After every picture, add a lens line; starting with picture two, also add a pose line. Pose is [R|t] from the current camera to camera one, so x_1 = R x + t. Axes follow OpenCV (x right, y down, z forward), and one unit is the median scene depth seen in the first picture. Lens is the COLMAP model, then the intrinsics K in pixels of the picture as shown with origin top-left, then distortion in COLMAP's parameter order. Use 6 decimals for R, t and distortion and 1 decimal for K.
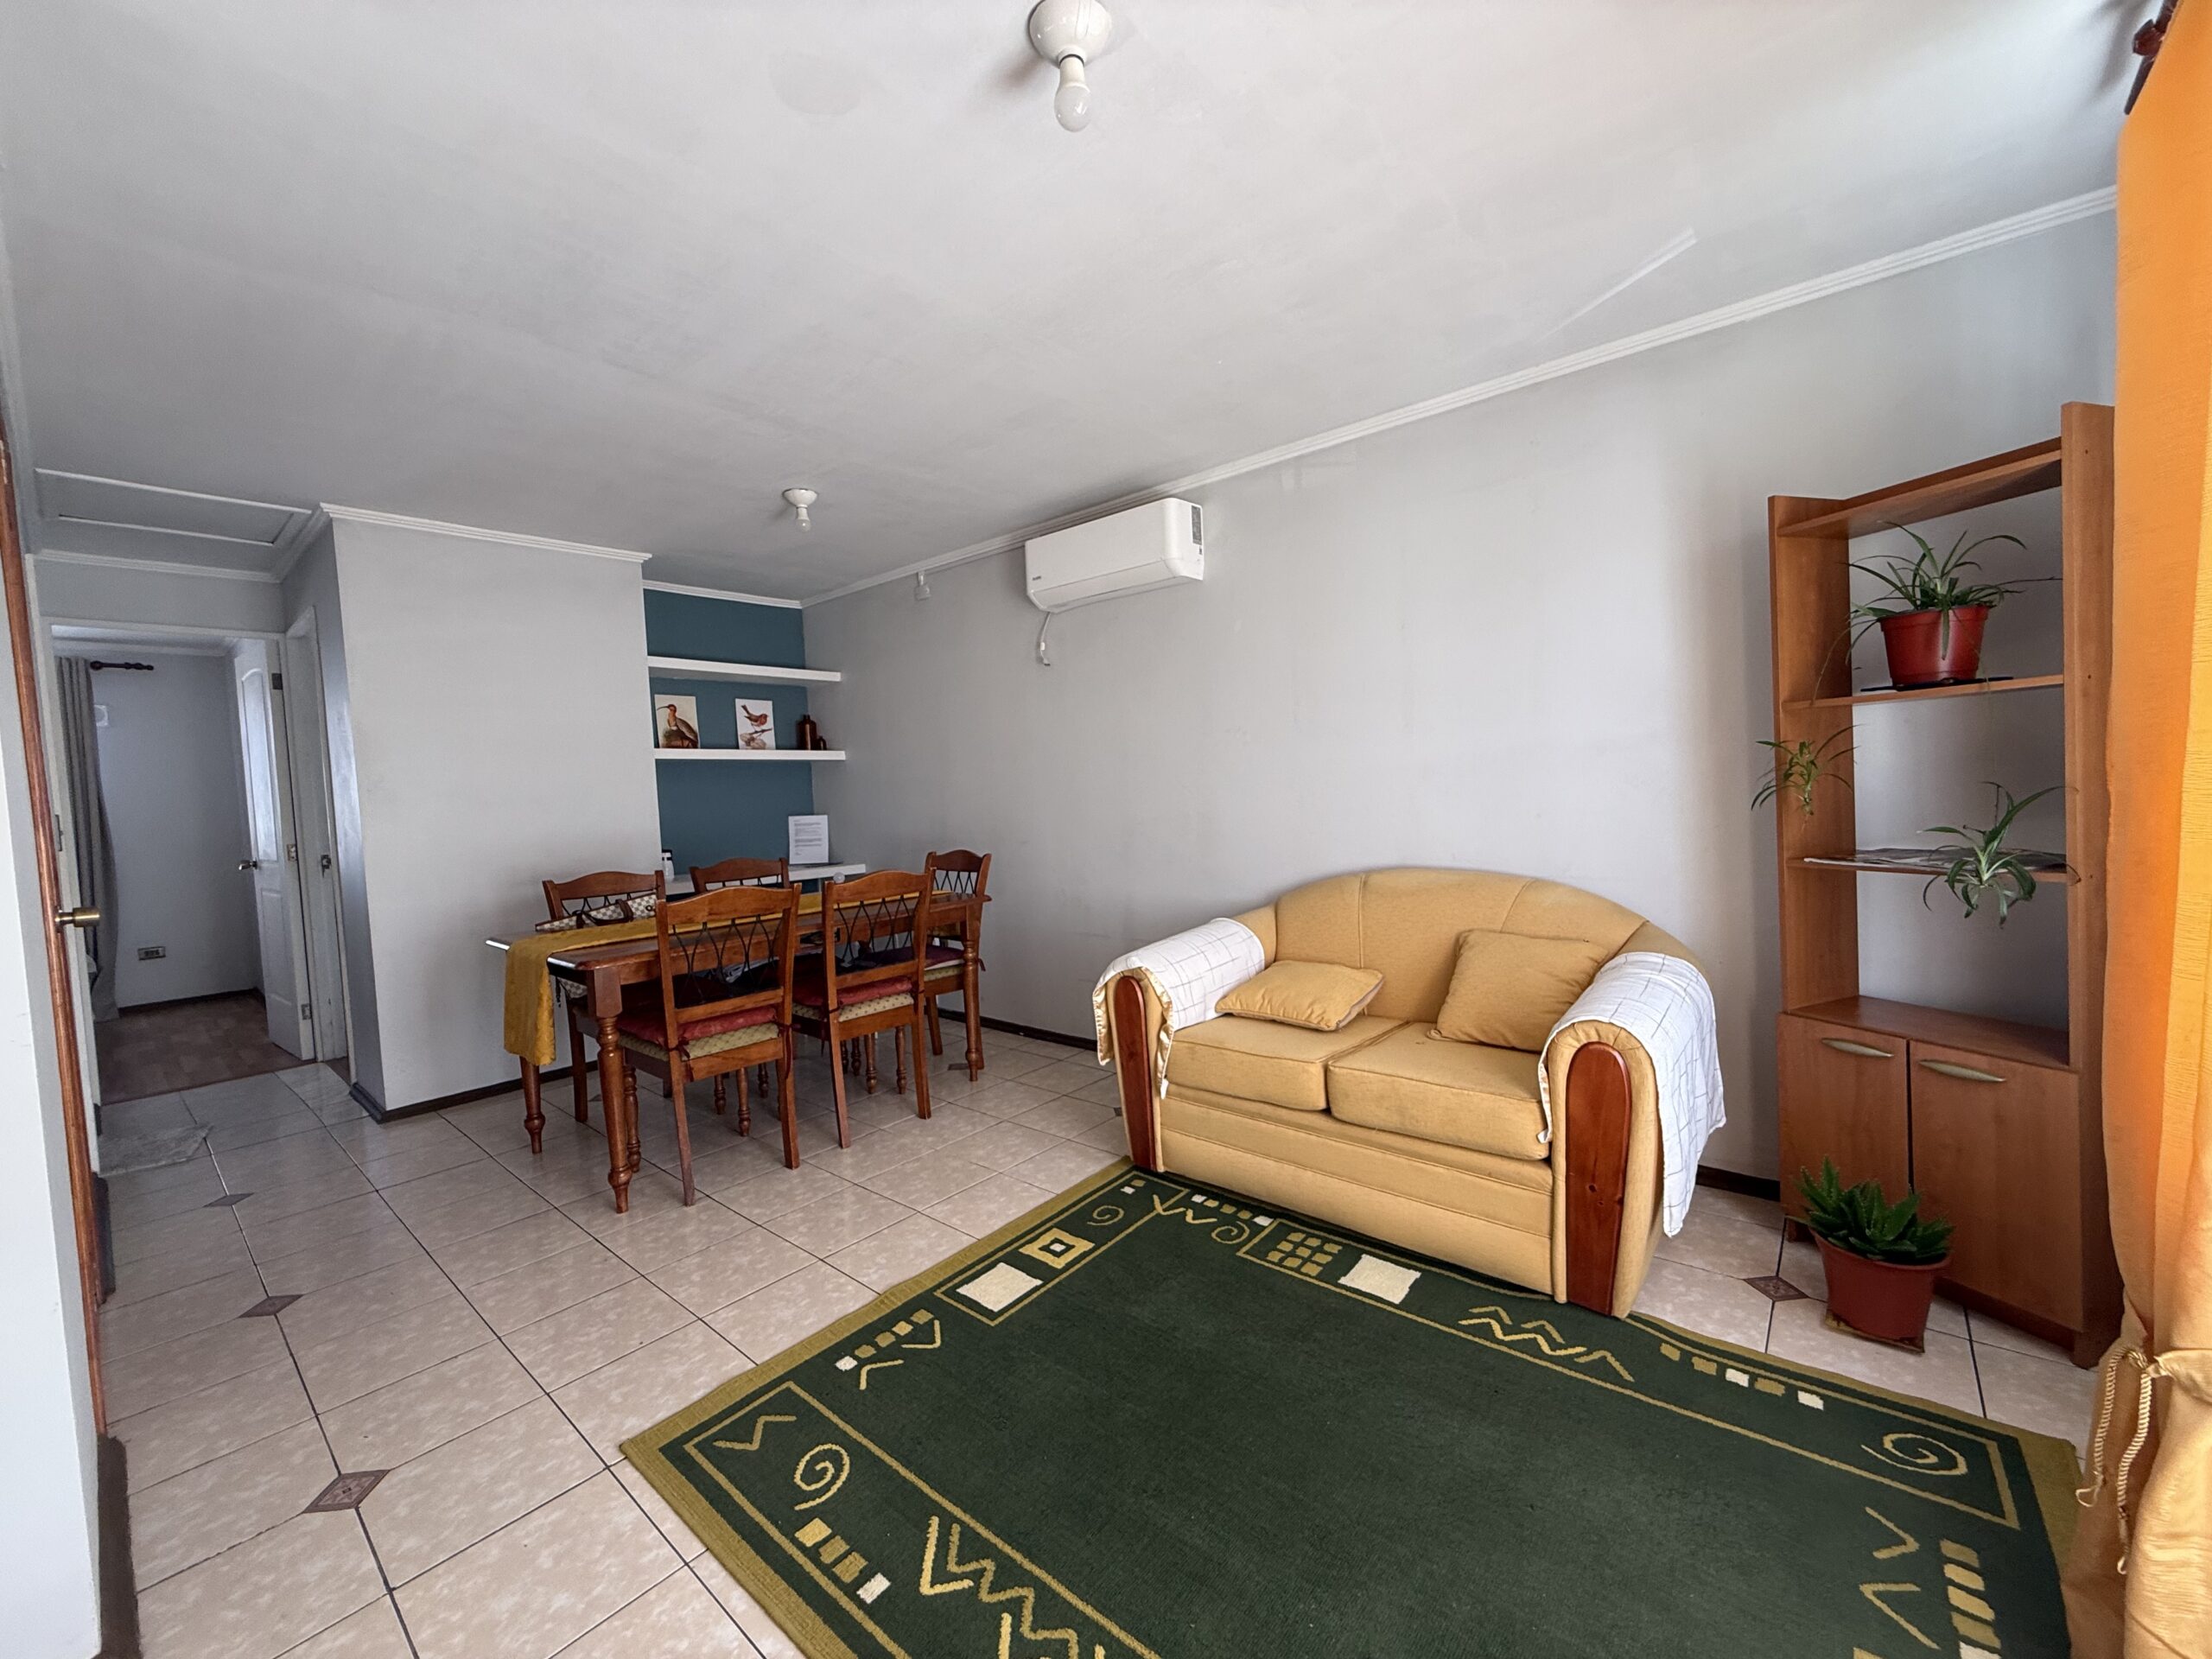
lens RADIAL K [[885.1, 0, 1100.1], [0, 885.1, 829.8], [0, 0, 1]] dist [0.000286, 0.000194]
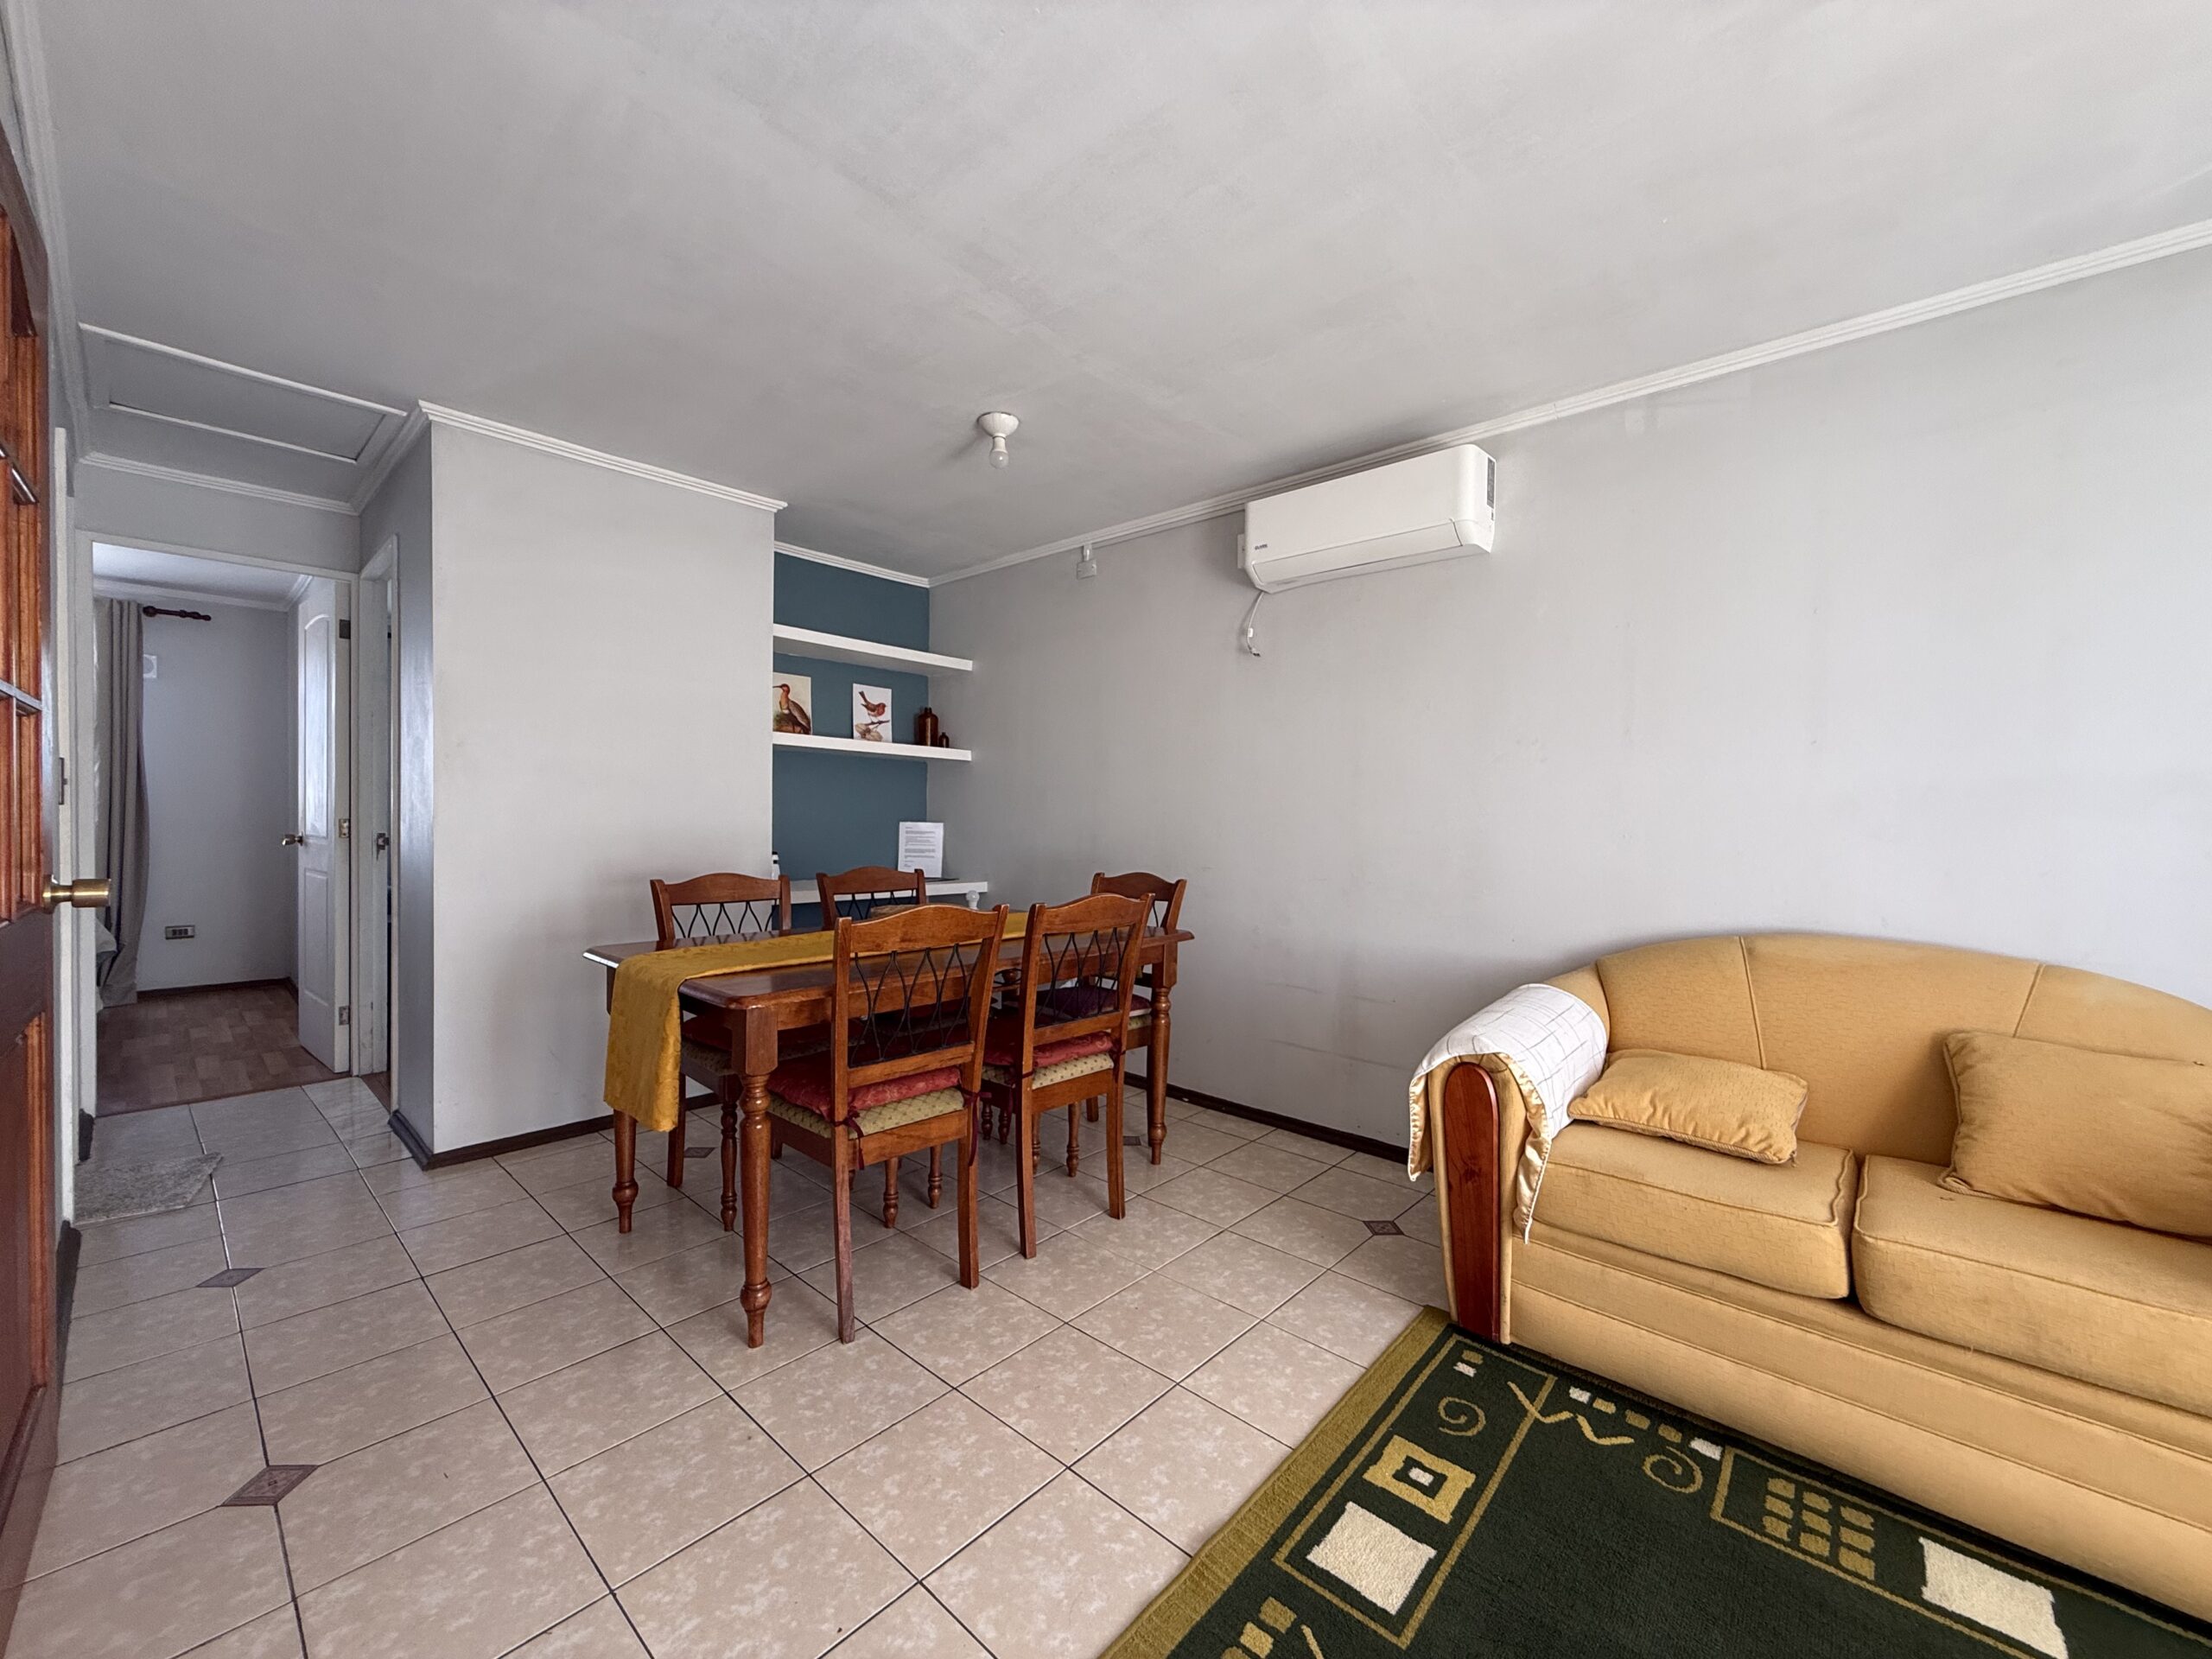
lens RADIAL K [[885.1, 0, 1100.1], [0, 885.1, 829.8], [0, 0, 1]] dist [0.000286, 0.000194]
pose [[0.997842, 0.059324, -0.028145, -0.227025], [-0.060213, 0.997677, -0.031845, 0.015159], [0.026190, 0.033471, 0.999096, 0.233444]]
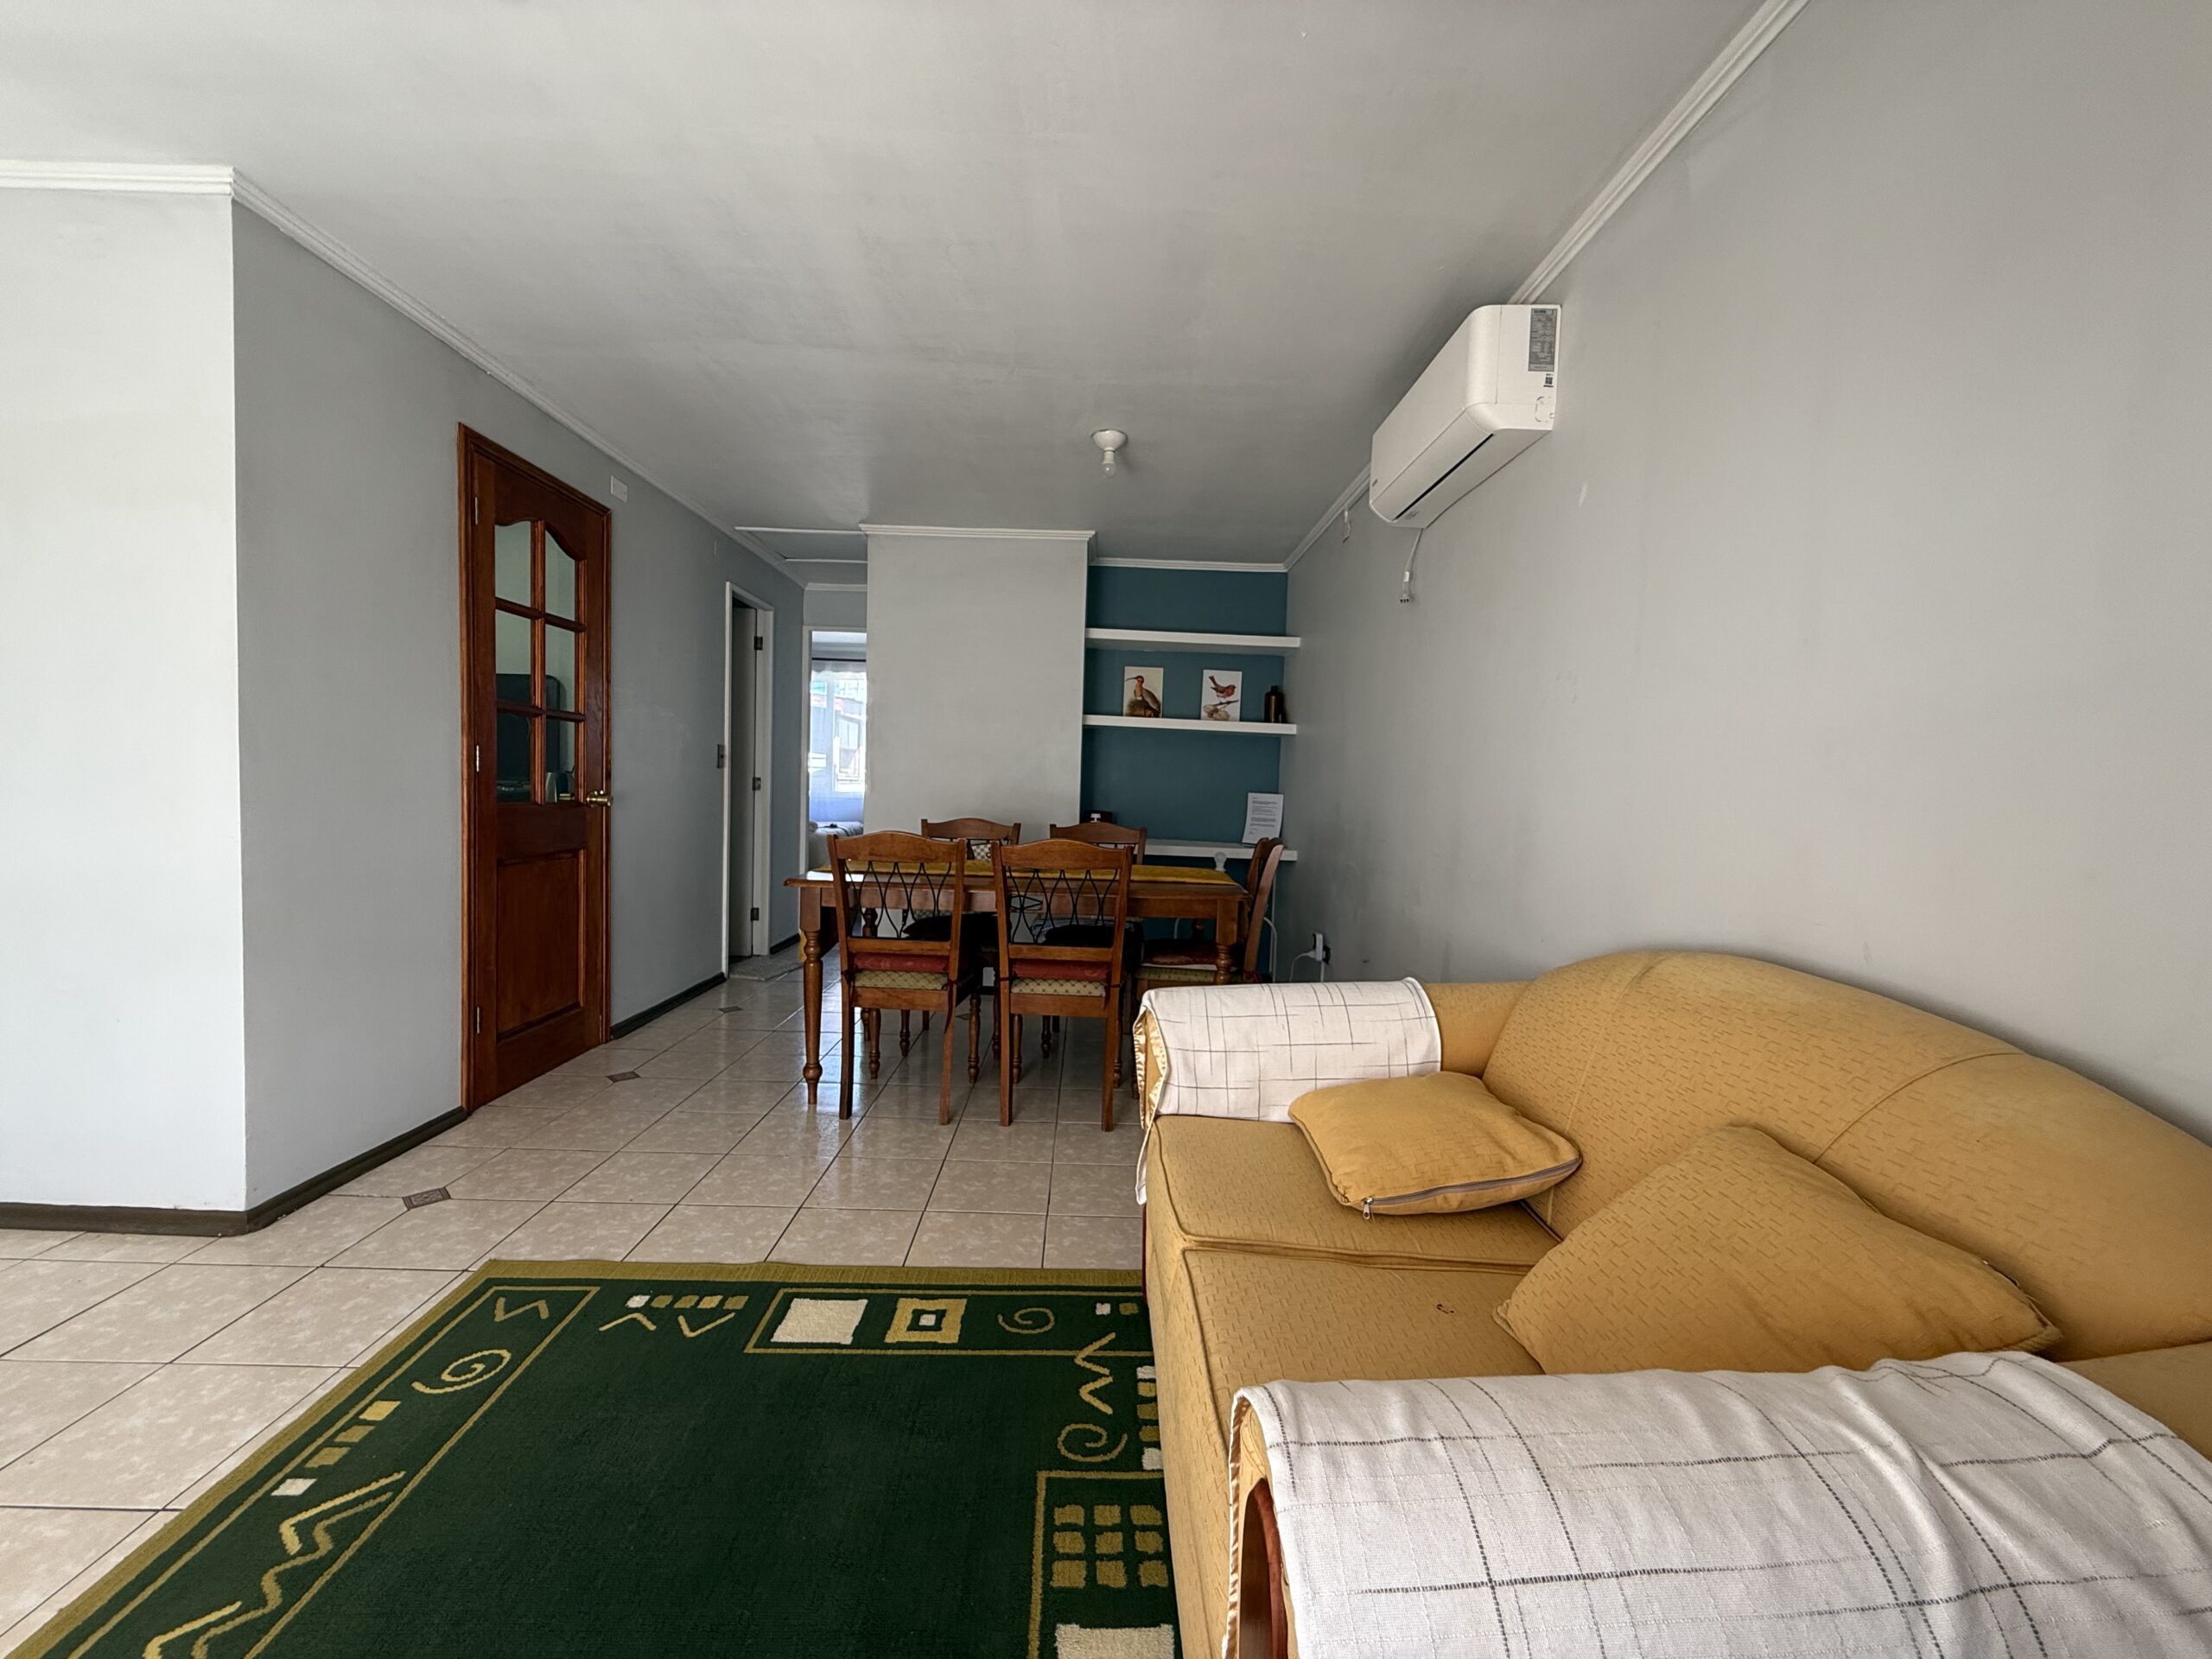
lens RADIAL K [[884.0, 0, 1097.3], [0, 884.0, 828.1], [0, 0, 1]] dist [-0.000016, -0.000162]
pose [[0.657159, 0.101134, -0.746936, 0.447672], [-0.099437, 0.993929, 0.047091, -0.010043], [0.747164, 0.043326, 0.663226, 0.434183]]
